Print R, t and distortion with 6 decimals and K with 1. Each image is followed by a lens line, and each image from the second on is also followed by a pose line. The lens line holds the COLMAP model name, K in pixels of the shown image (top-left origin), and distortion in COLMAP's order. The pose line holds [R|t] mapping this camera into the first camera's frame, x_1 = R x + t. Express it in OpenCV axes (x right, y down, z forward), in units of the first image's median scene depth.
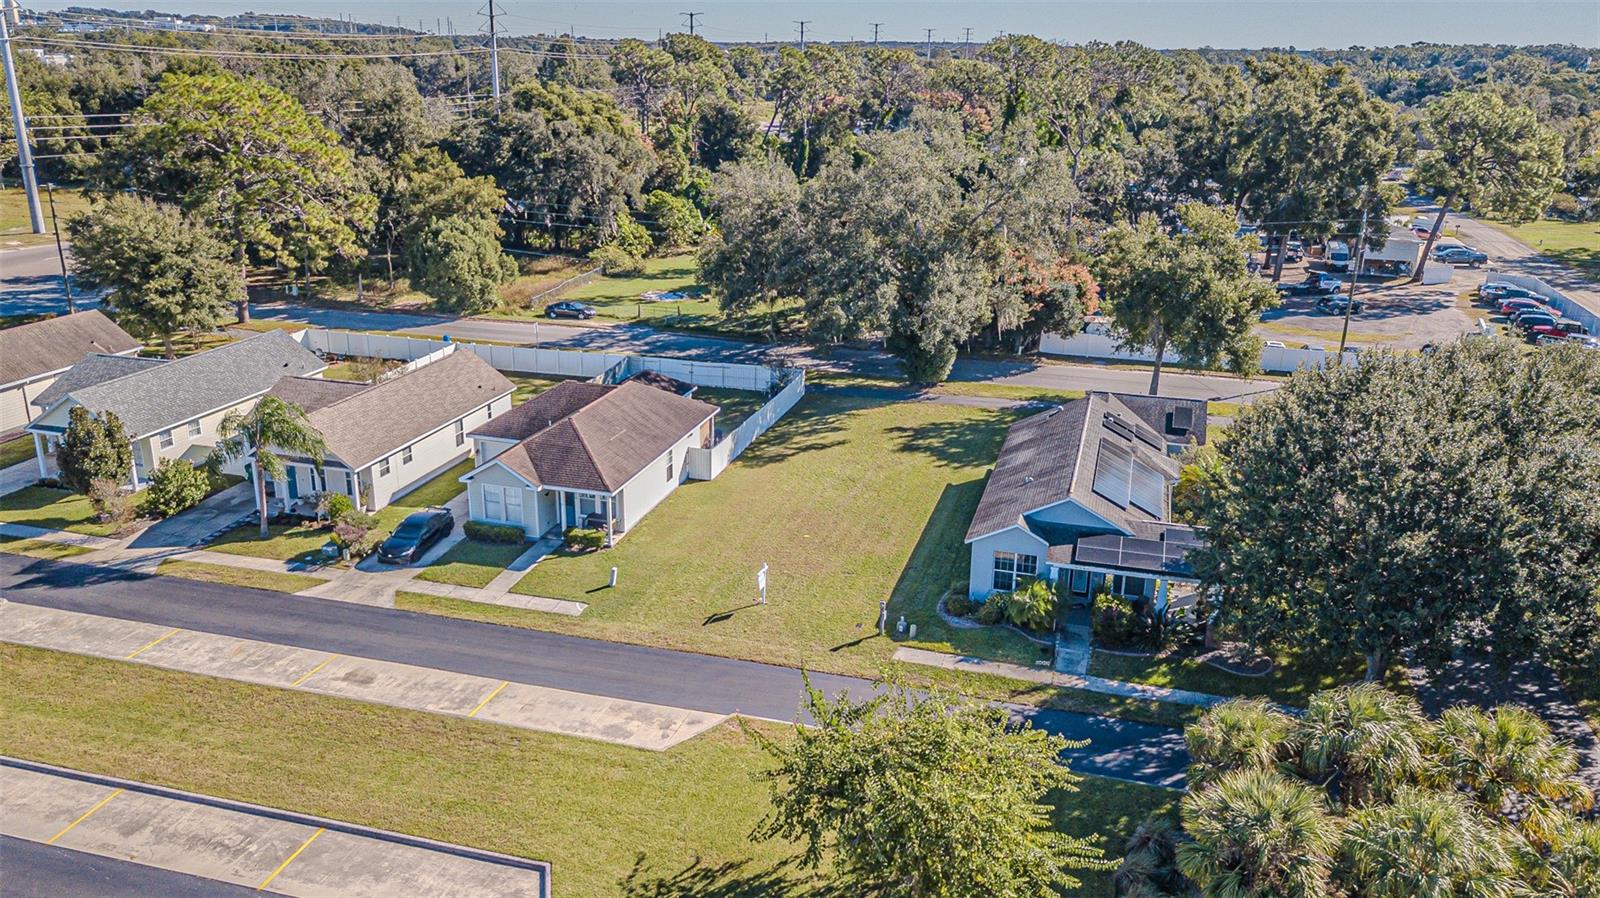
lens RADIAL K [[1229.1, 0, 800.0], [0, 1229.1, 449.0], [0, 0, 1]] dist [0.015940, 0.005846]
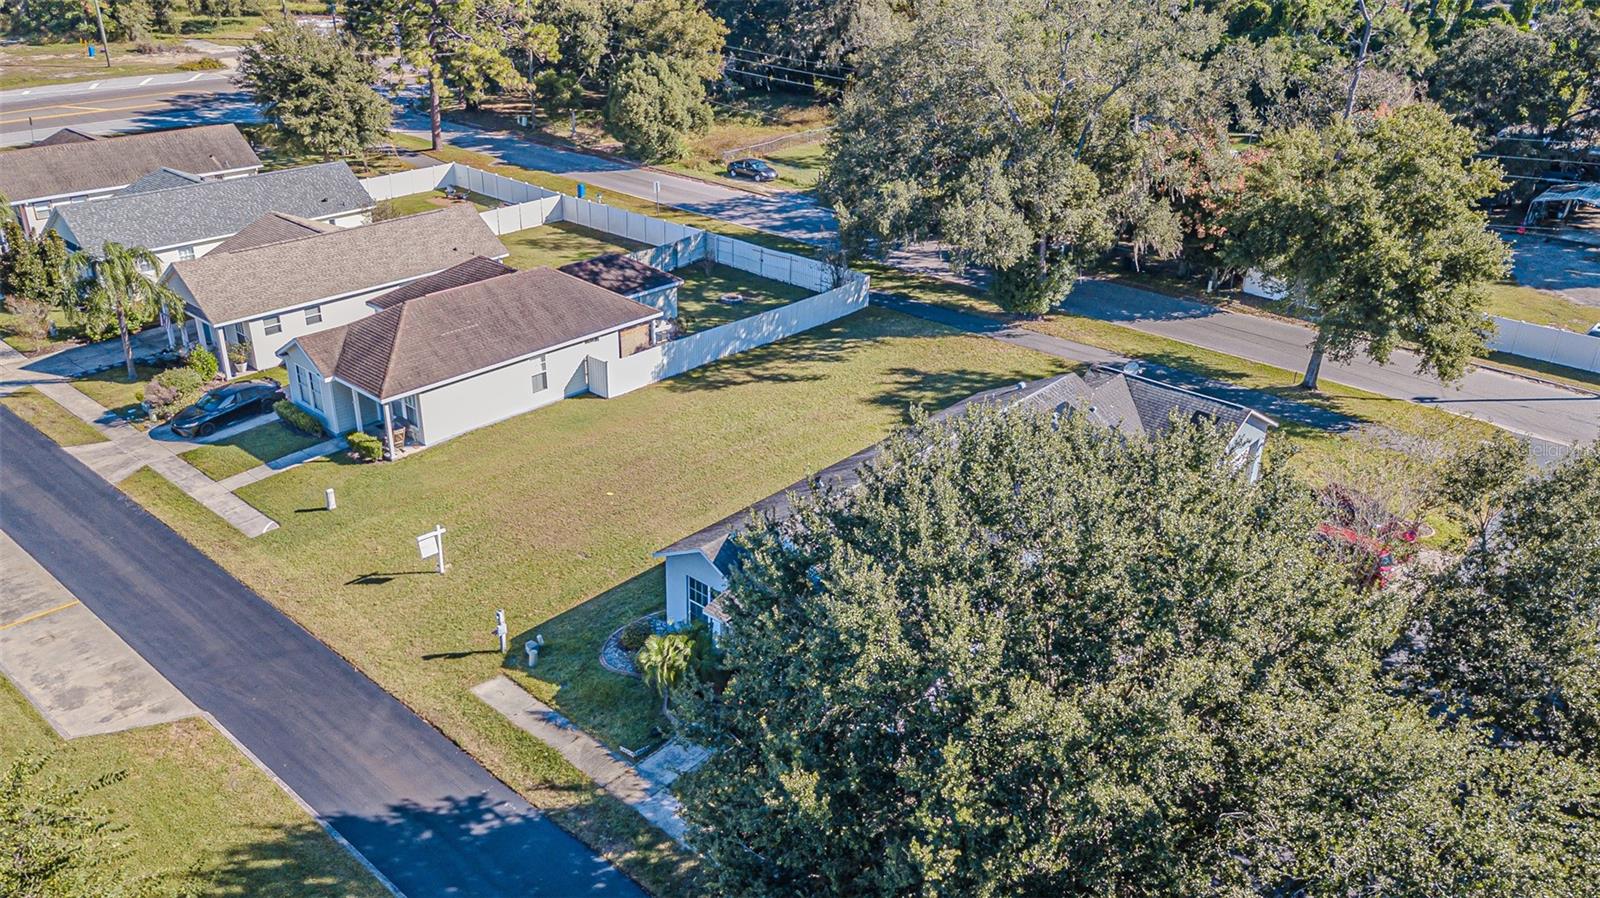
lens RADIAL K [[1243.9, 0, 794.7], [0, 1243.9, 448.0], [0, 0, 1]] dist [0.020502, -0.000790]
pose [[0.898709, 0.189298, -0.395586, 0.333296], [-0.142207, 0.979092, 0.145448, -0.072124], [0.414848, -0.074460, 0.906839, 0.251568]]
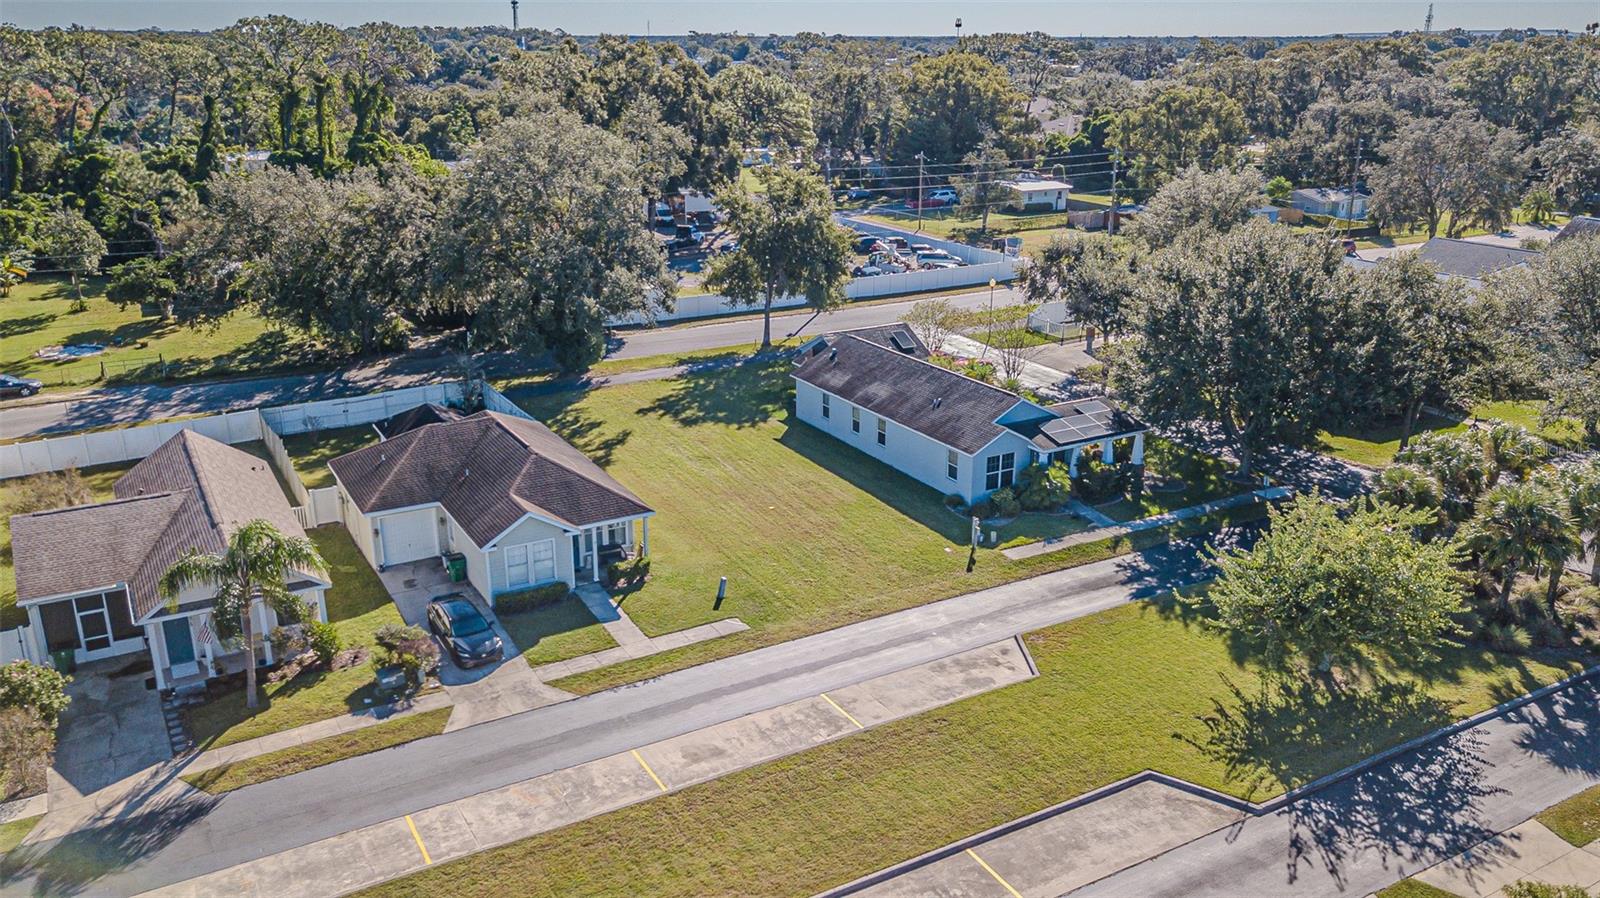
lens RADIAL K [[1243.9, 0, 794.7], [0, 1243.9, 448.0], [0, 0, 1]] dist [0.020502, -0.000790]
pose [[0.698795, -0.238010, 0.674564, -0.521619], [0.231862, 0.967474, 0.101168, -0.060249], [-0.676702, 0.085710, 0.731251, 0.175808]]
